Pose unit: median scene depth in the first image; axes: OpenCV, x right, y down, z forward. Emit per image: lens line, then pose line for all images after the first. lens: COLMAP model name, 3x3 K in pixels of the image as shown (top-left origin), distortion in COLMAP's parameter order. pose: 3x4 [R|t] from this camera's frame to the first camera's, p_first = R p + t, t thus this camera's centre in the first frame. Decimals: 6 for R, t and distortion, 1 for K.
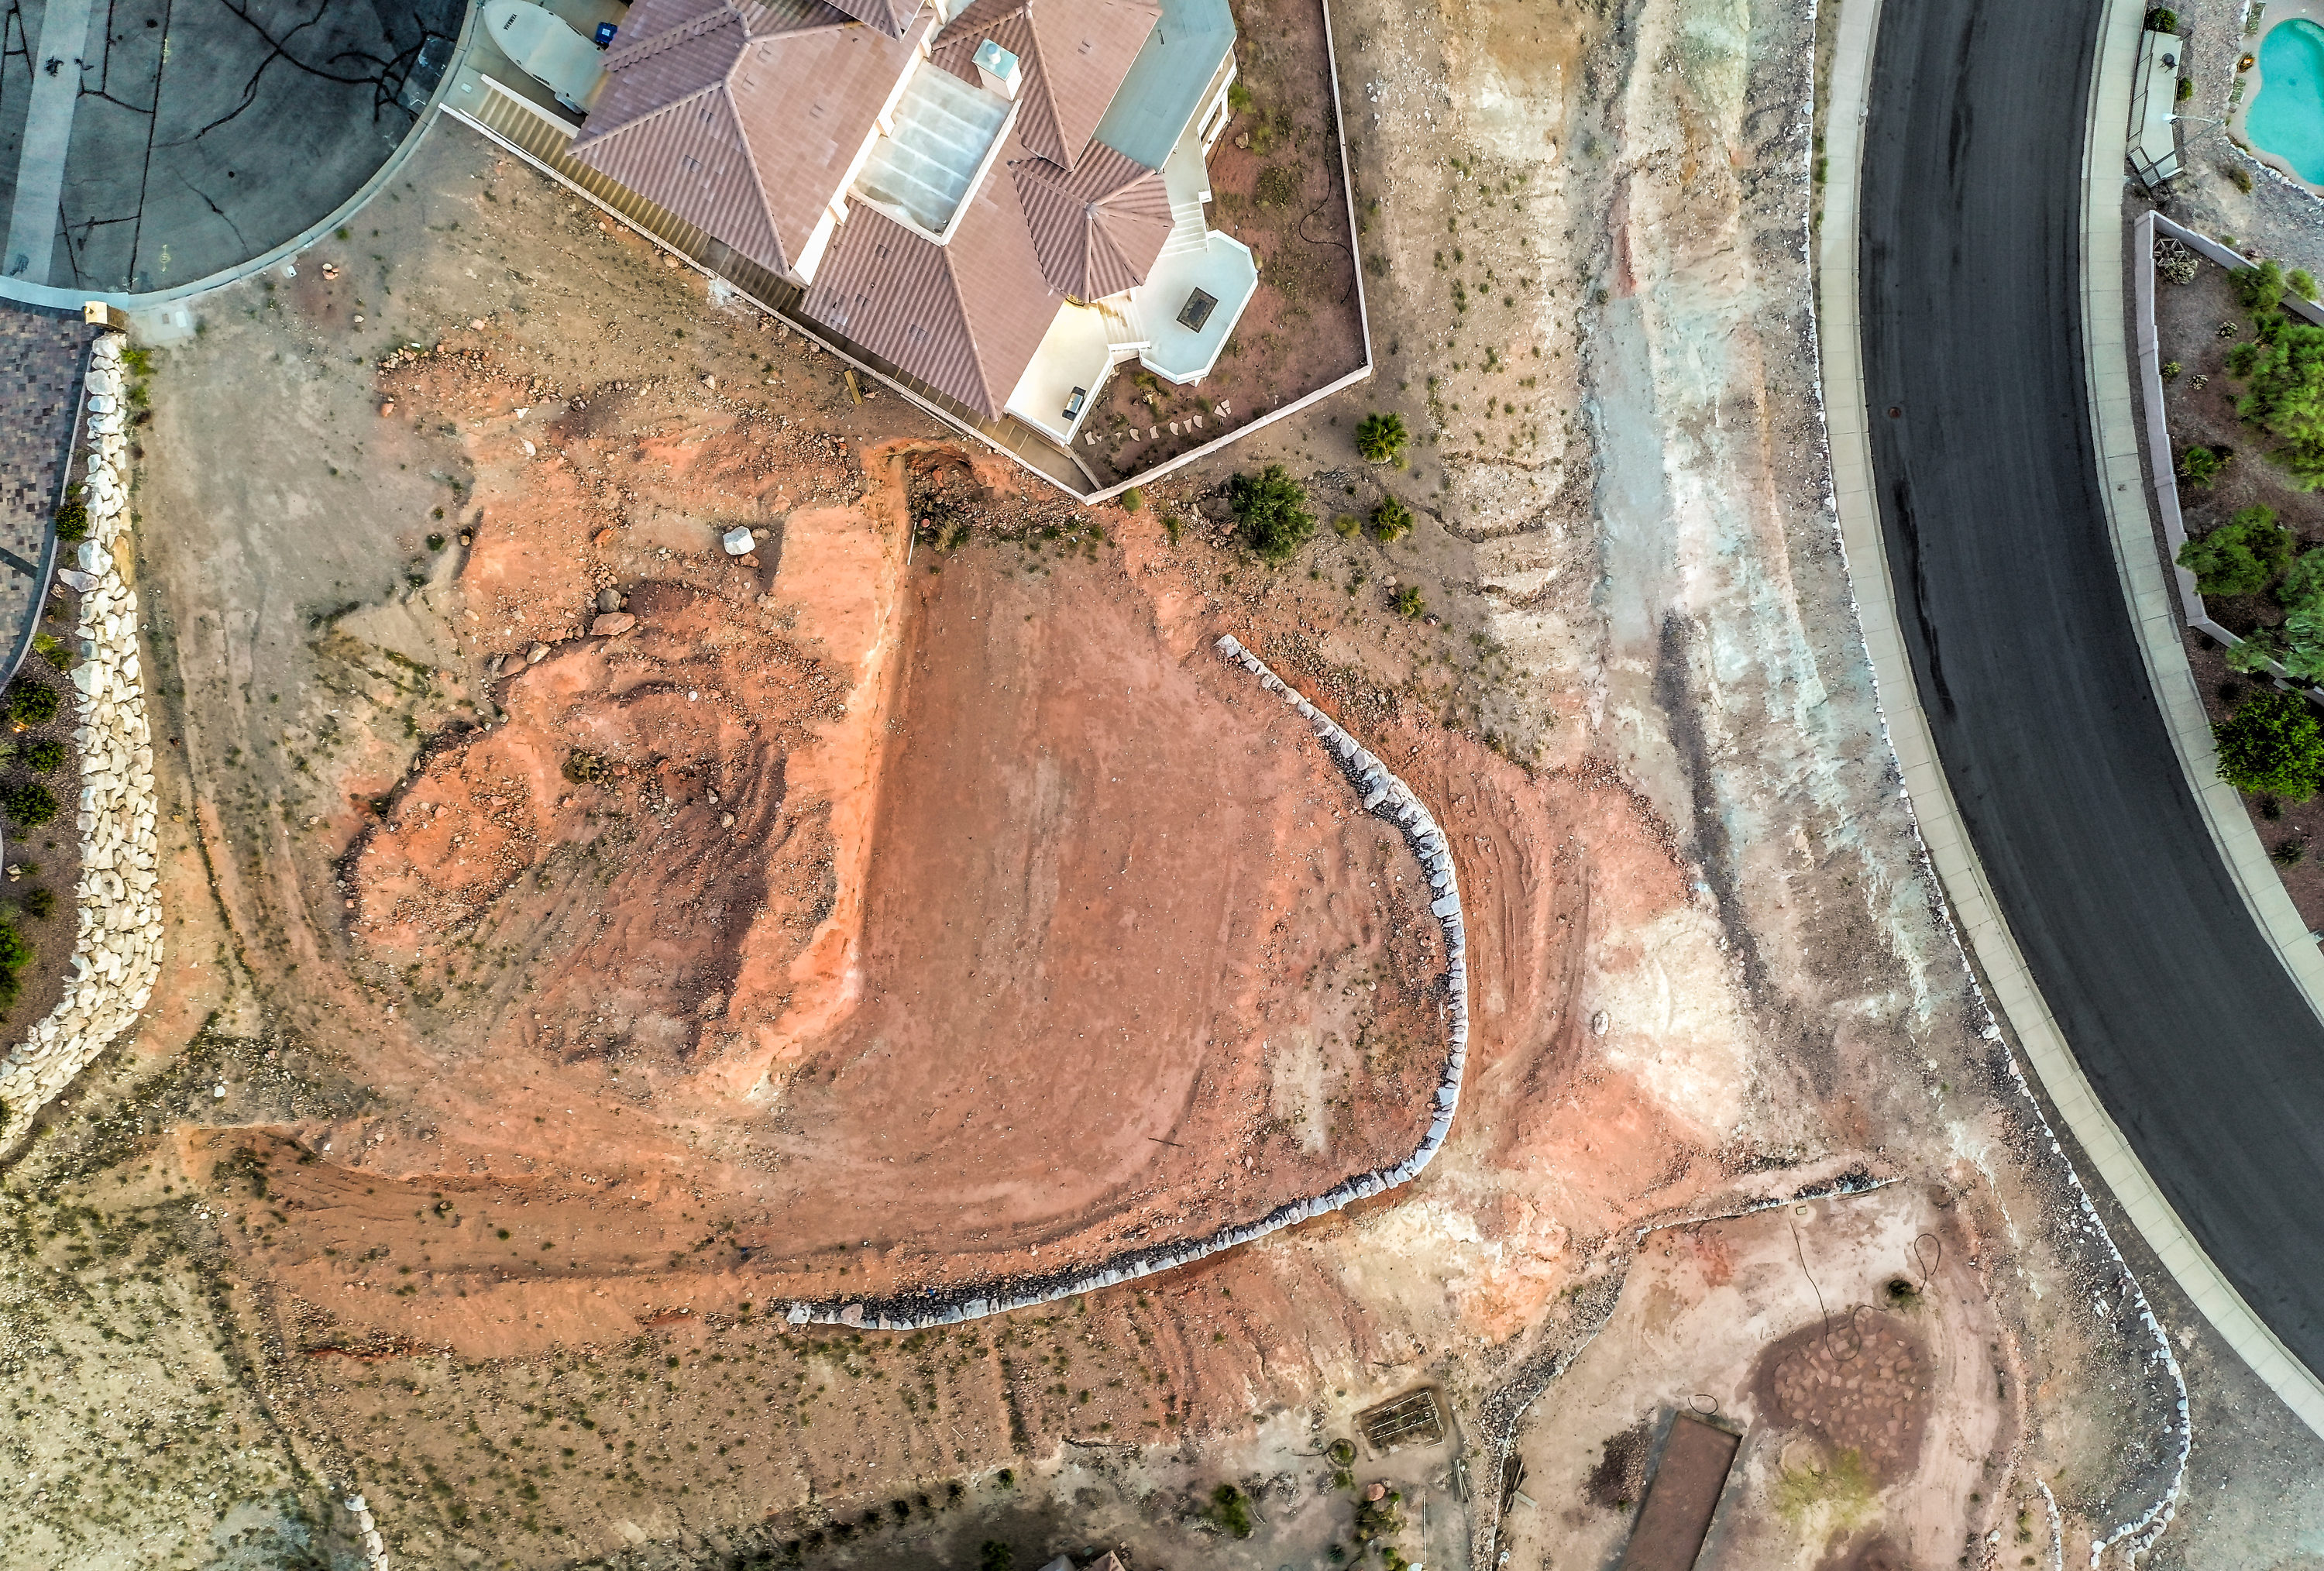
lens RADIAL K [[1903.6, 0, 1110.4], [0, 1903.6, 790.2], [0, 0, 1]] dist [0.002041, -0.000402]
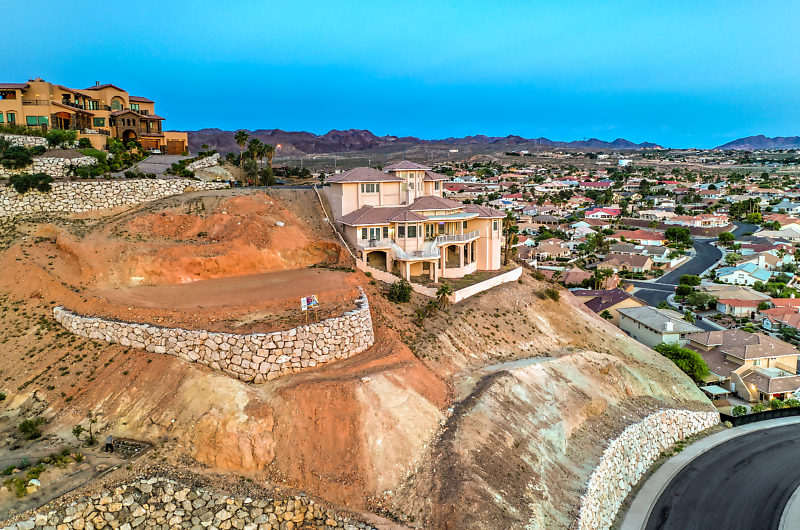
lens RADIAL K [[640.7, 0, 393.4], [0, 640.7, 262.9], [0, 0, 1]] dist [-0.002130, 0.005266]
pose [[0.758263, 0.143606, -0.635935, 0.685046], [-0.651098, 0.117005, -0.749921, 0.591862], [-0.033286, 0.982694, 0.182222, 0.731030]]
